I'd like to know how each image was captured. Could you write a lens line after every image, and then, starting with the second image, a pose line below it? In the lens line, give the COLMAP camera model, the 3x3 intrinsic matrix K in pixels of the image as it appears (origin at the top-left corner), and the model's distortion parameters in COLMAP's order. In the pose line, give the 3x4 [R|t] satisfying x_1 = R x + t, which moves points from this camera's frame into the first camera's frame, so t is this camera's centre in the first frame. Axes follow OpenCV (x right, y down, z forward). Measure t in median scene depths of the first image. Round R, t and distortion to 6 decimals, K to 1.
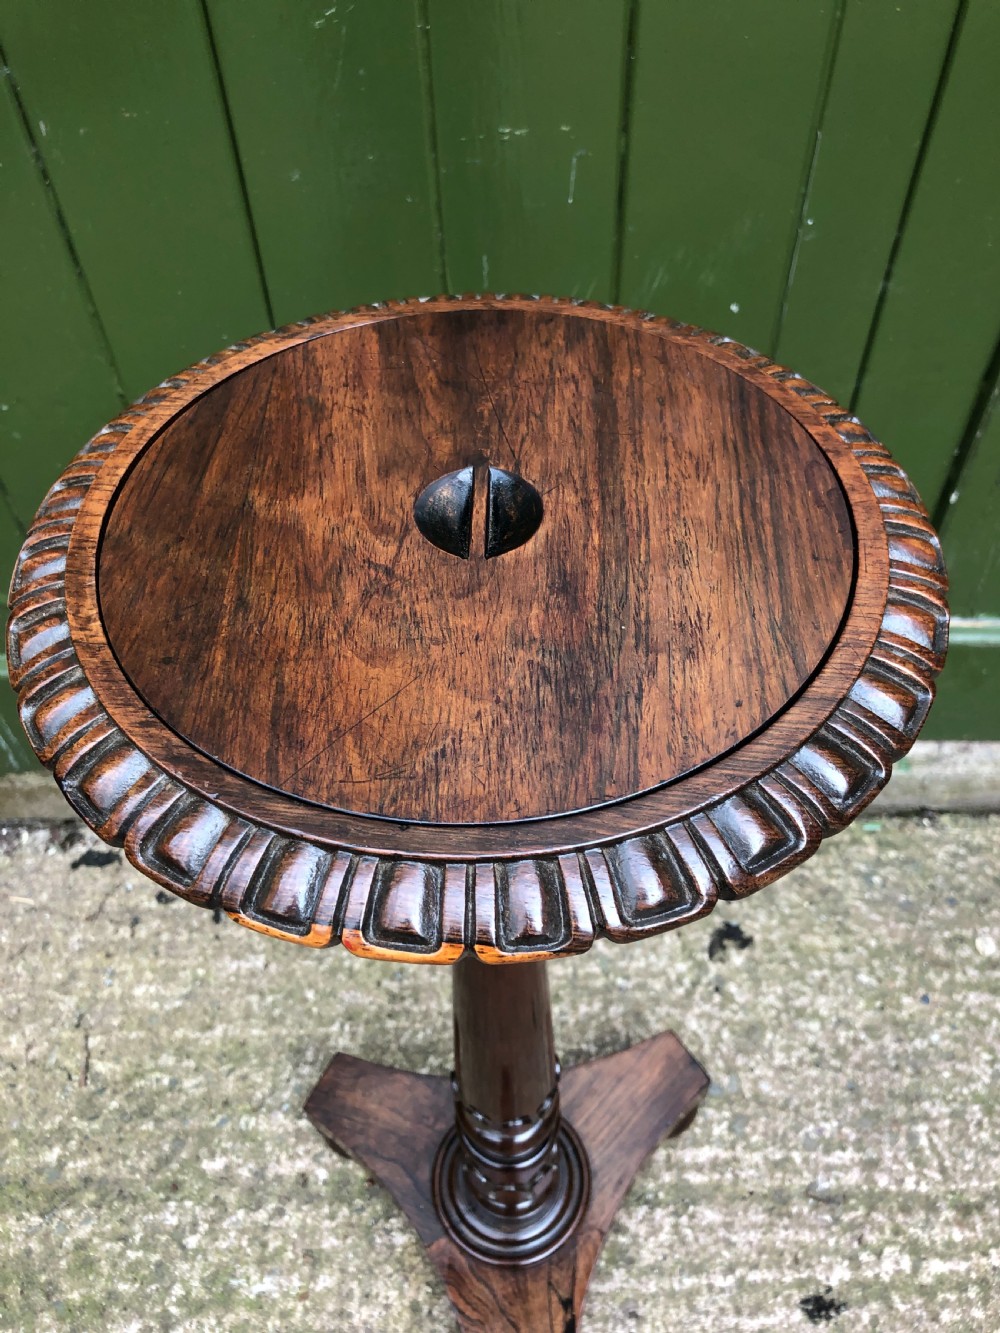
lens RADIAL K [[1123.7, 0, 505.6], [0, 1123.7, 670.8], [0, 0, 1]] dist [-0.007526, 0.031912]
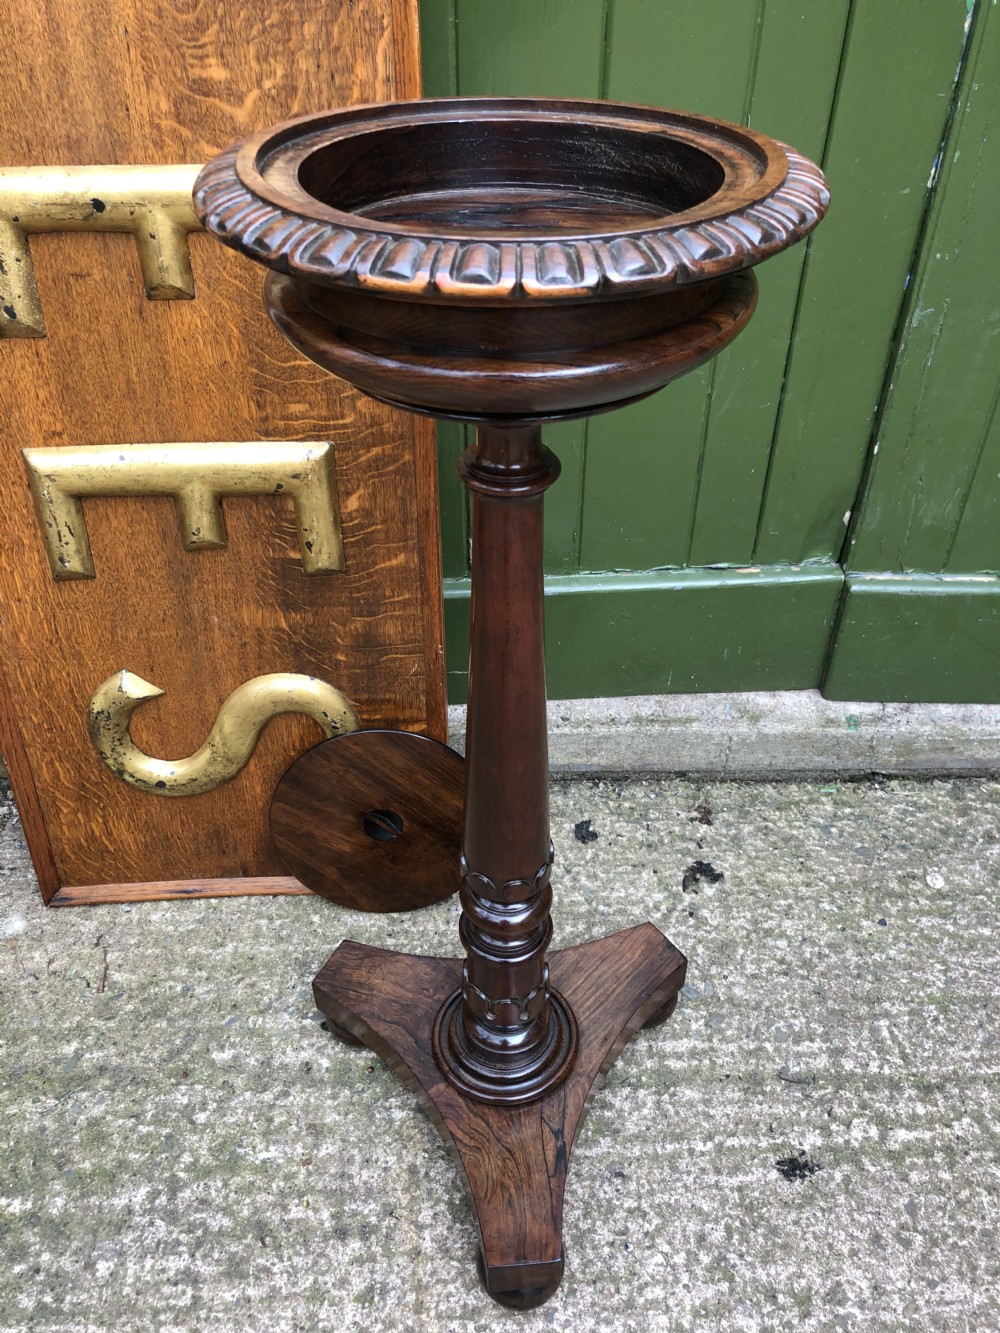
lens RADIAL K [[1123.7, 0, 497.3], [0, 1123.7, 668.1], [0, 0, 1]] dist [-0.007526, 0.031912]
pose [[0.999813, 0.009349, 0.016955, -0.021611], [-0.005931, 0.981478, -0.191482, 0.280093], [-0.018431, 0.191345, 0.981350, -0.115445]]
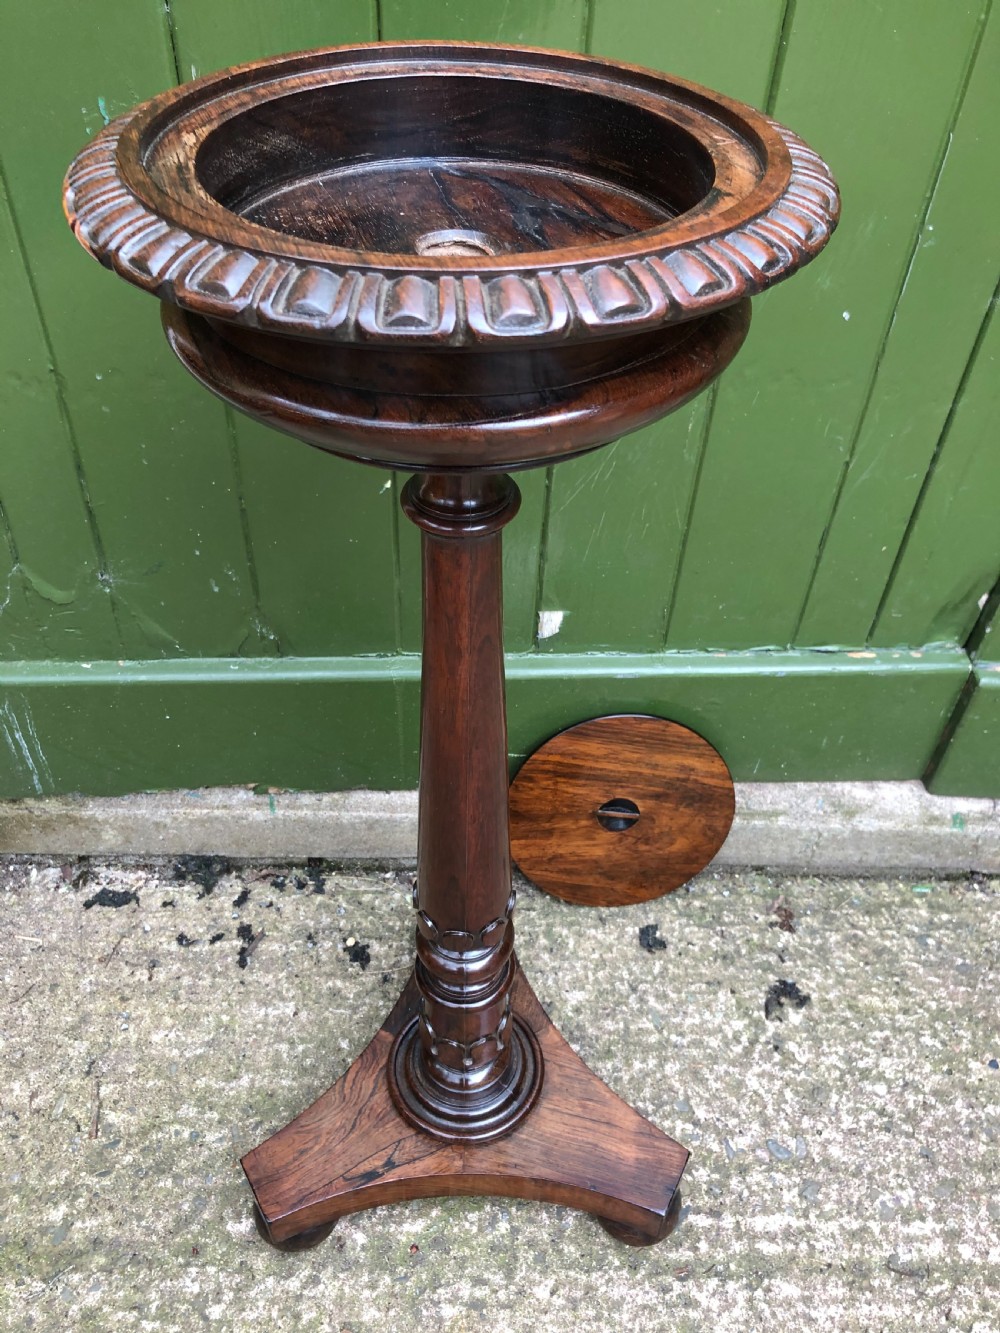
lens RADIAL K [[1123.7, 0, 503.1], [0, 1123.7, 676.4], [0, 0, 1]] dist [-0.007526, 0.031912]
pose [[0.997937, 0.039945, 0.050259, -0.110580], [-0.033699, 0.992263, -0.119494, 0.100723], [-0.054644, 0.117554, 0.991562, 0.039434]]
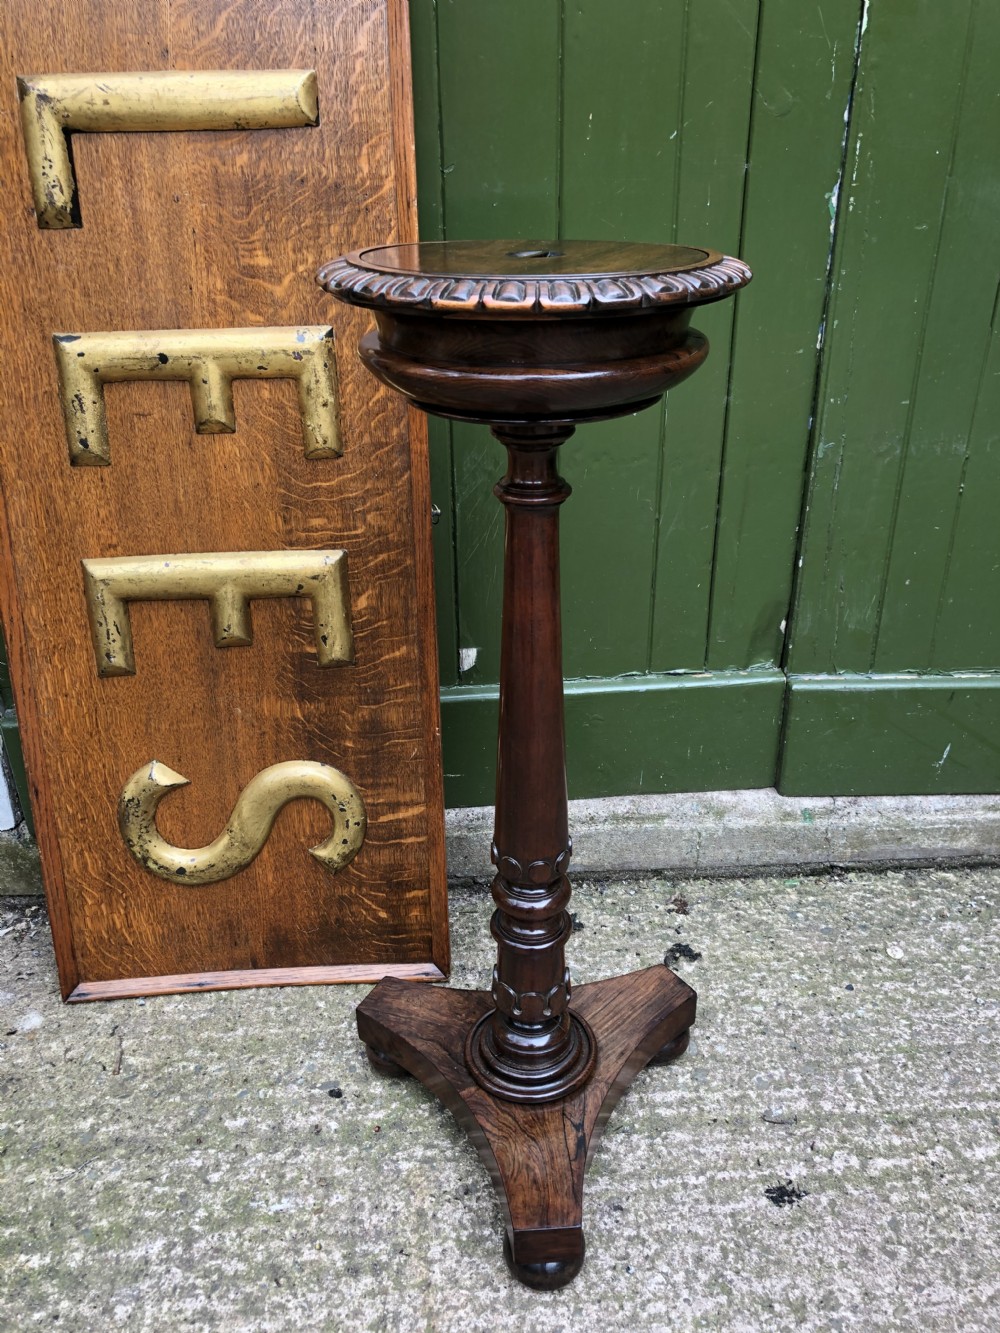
lens RADIAL K [[1123.7, 0, 512.5], [0, 1123.7, 658.5], [0, 0, 1]] dist [-0.007526, 0.031912]
pose [[0.998523, -0.011232, 0.053160, -0.039681], [0.032296, 0.909494, -0.414460, 0.487606], [-0.043693, 0.415564, 0.908514, -0.209052]]
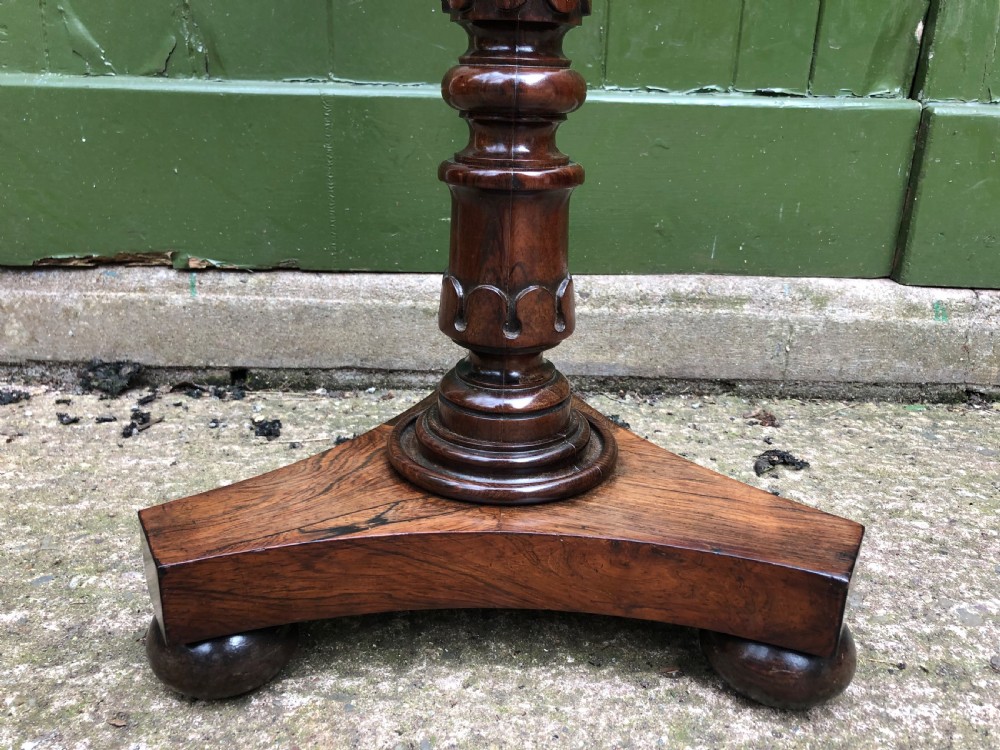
lens RADIAL K [[843.0, 0, 506.7], [0, 843.0, 363.0], [0, 0, 1]] dist [-0.007526, 0.031912]
pose [[0.998750, 0.045745, 0.020147, -0.005554], [-0.028169, 0.848056, -0.529157, 0.552079], [-0.041292, 0.527928, 0.848285, 0.527844]]
